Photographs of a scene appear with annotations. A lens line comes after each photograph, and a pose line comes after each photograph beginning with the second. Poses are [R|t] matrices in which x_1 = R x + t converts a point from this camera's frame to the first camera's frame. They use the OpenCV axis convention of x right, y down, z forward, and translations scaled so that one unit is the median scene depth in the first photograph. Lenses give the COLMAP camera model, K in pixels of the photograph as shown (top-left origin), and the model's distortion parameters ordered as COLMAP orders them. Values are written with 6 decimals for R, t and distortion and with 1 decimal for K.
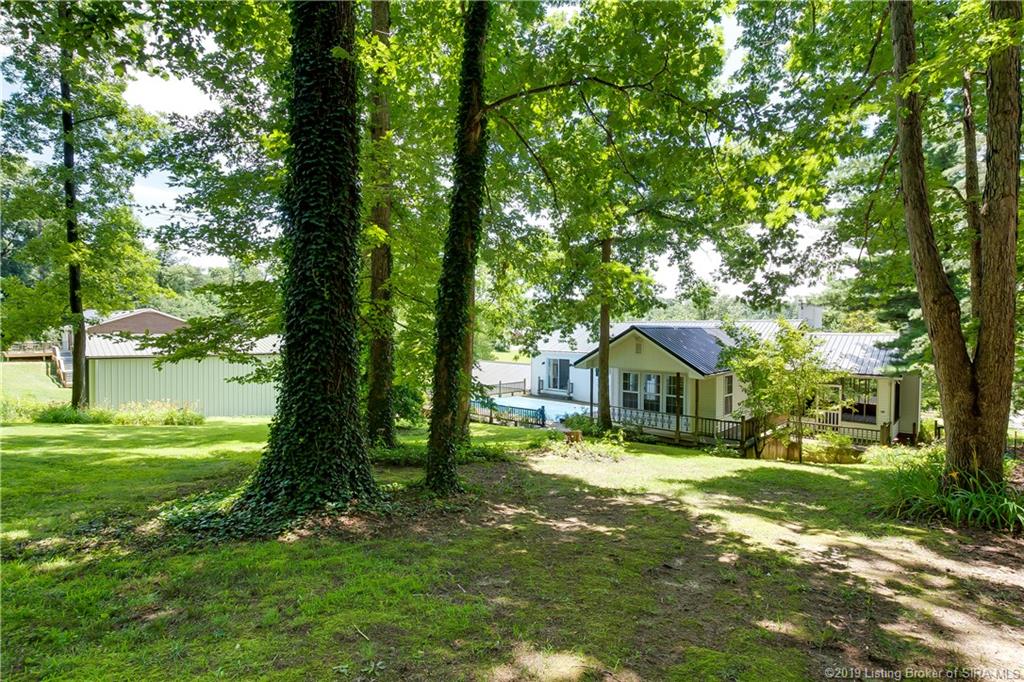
lens RADIAL K [[480.1, 0, 517.6], [0, 480.1, 335.8], [0, 0, 1]] dist [-0.022144, 0.001571]
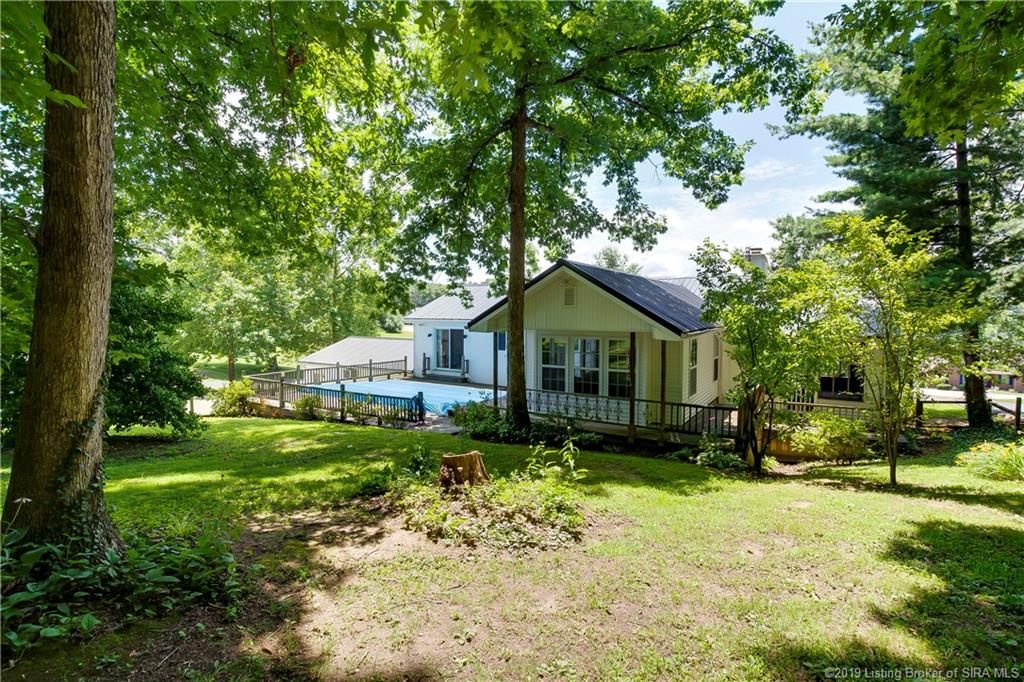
lens RADIAL K [[480.1, 0, 507.5], [0, 480.1, 342.1], [0, 0, 1]] dist [-0.022144, 0.001571]
pose [[0.981695, -0.014149, 0.189932, 0.045238], [0.005454, 0.998916, 0.046227, 0.049993], [-0.190380, -0.044345, 0.980708, 0.346490]]
